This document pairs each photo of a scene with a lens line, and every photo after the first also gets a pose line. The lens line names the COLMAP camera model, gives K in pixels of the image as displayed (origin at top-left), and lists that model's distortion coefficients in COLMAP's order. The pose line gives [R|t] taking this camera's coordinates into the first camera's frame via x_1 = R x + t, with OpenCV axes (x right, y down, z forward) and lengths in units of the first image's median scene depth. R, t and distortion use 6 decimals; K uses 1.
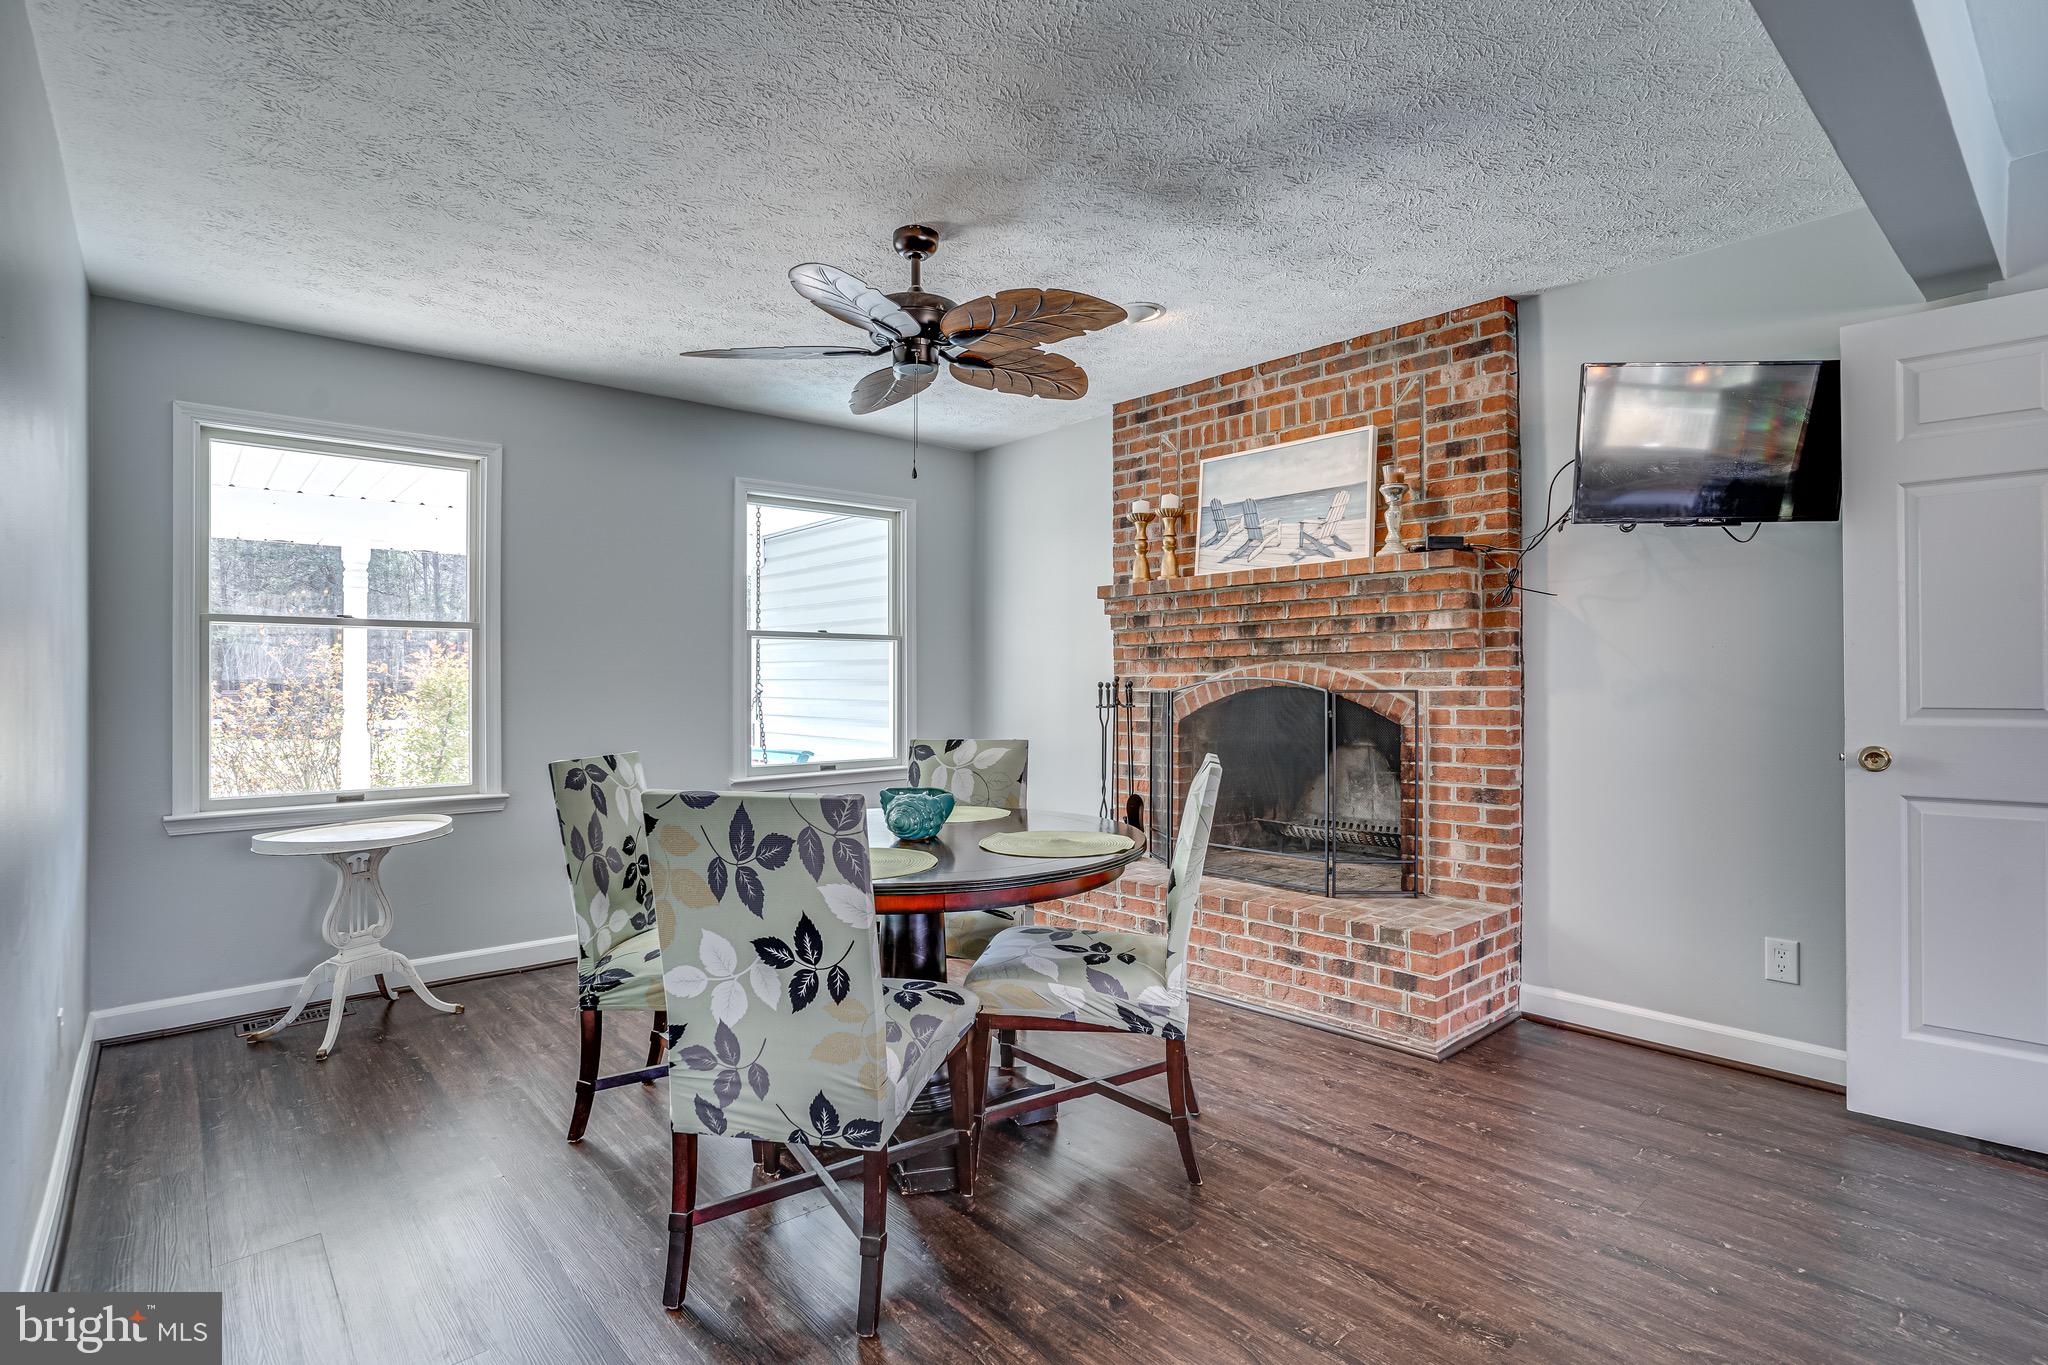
lens RADIAL K [[1000.1, 0, 1021.4], [0, 1000.1, 684.6], [0, 0, 1]] dist [-0.076435, 0.040548]
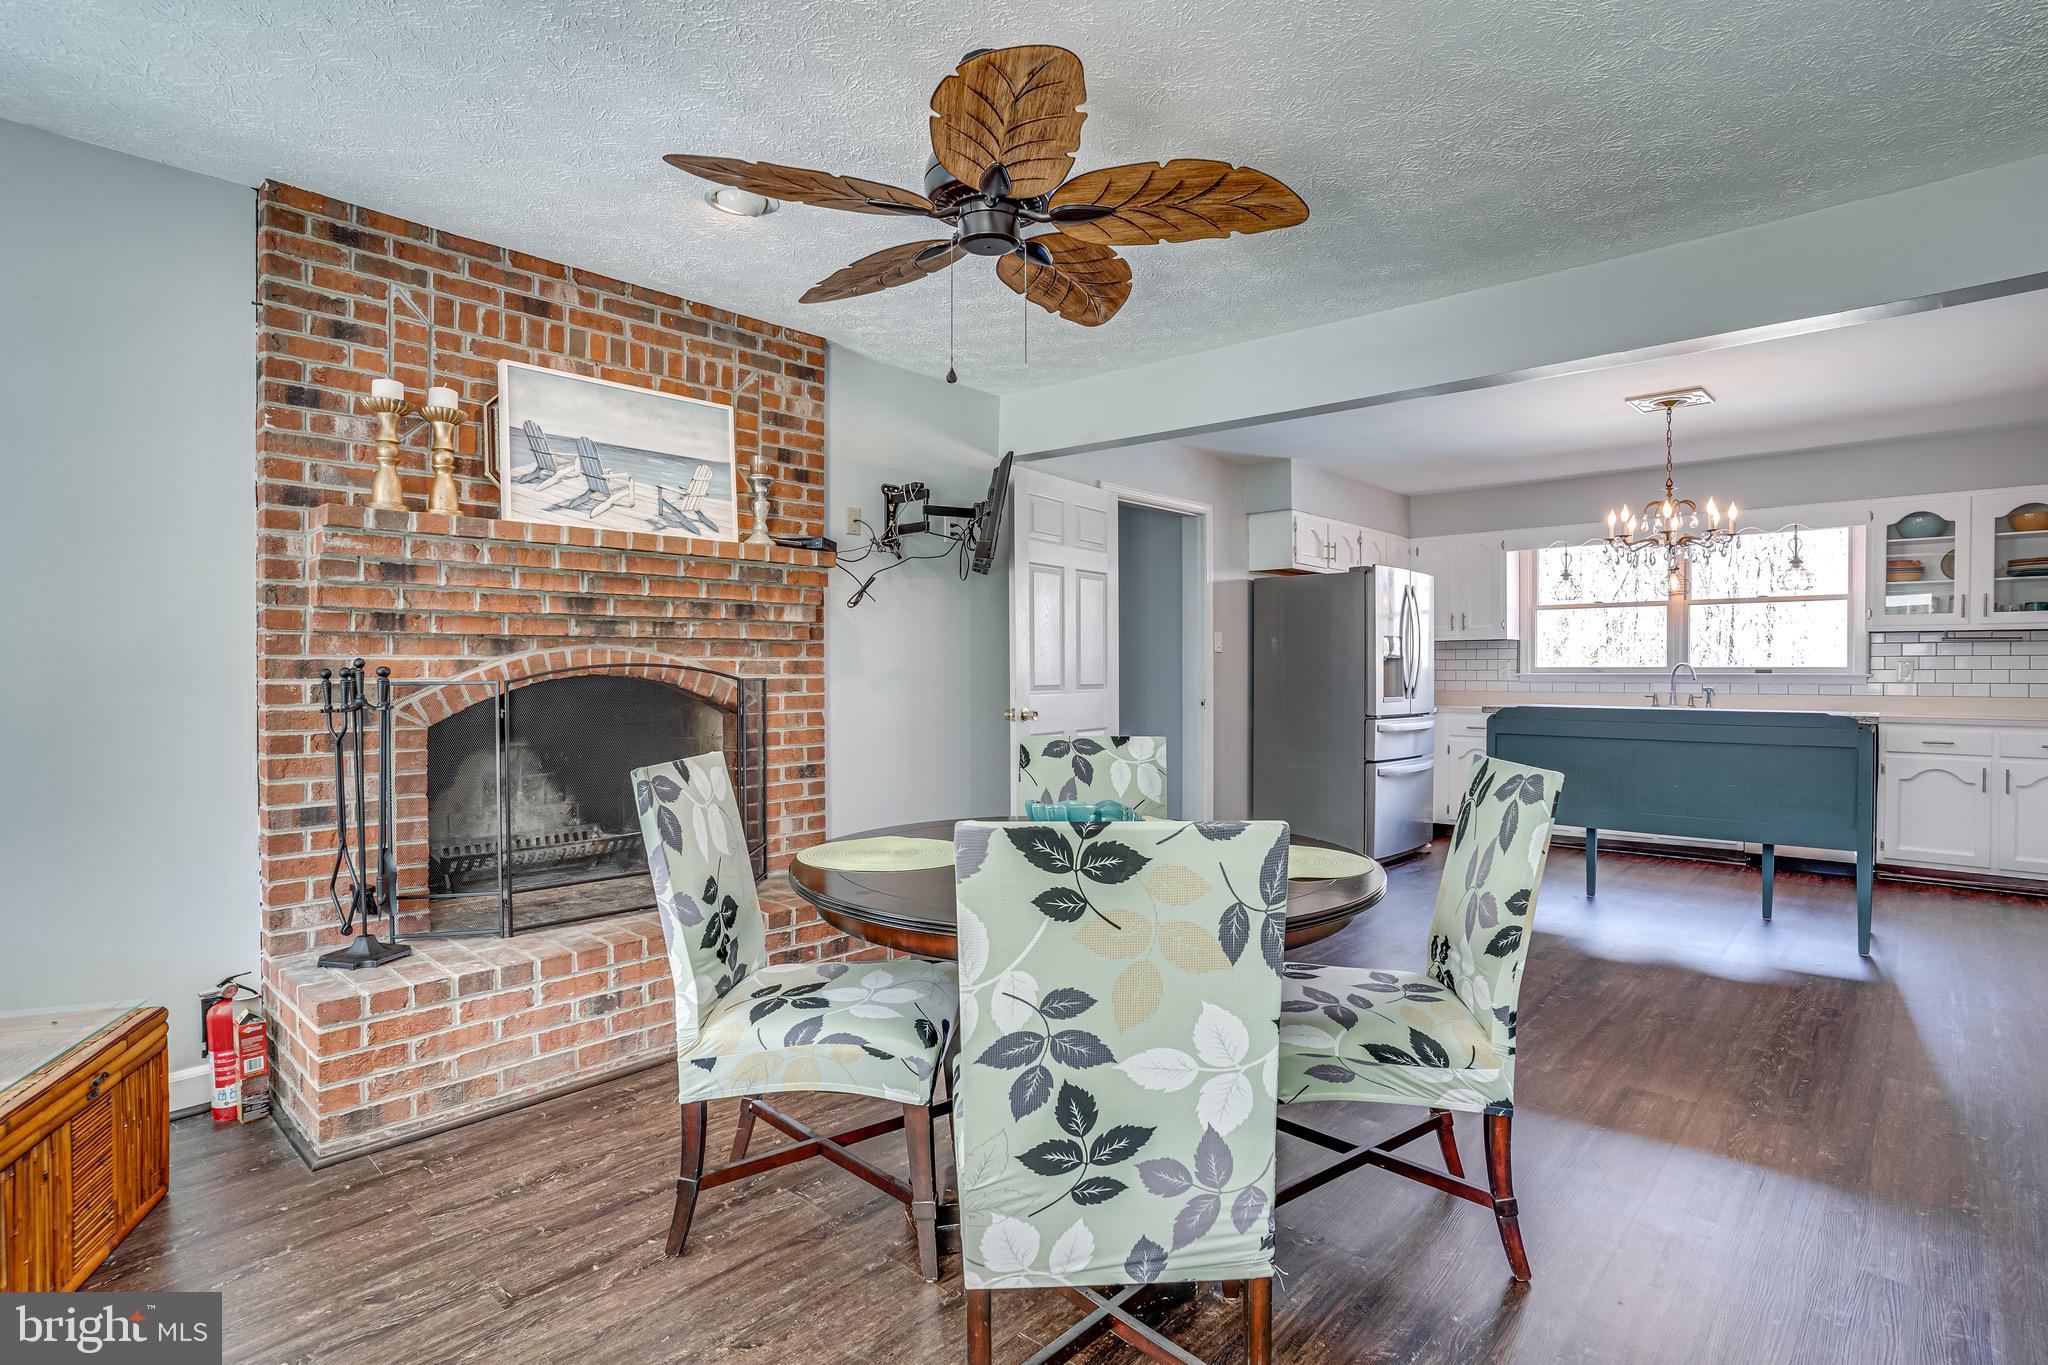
lens RADIAL K [[1014.3, 0, 998.8], [0, 1014.3, 677.9], [0, 0, 1]] dist [-0.075610, 0.047132]
pose [[-0.083158, -0.005211, 0.996523, -0.640801], [-0.001750, 0.999986, 0.005083, -0.000685], [-0.996535, -0.001322, -0.083166, 0.801002]]
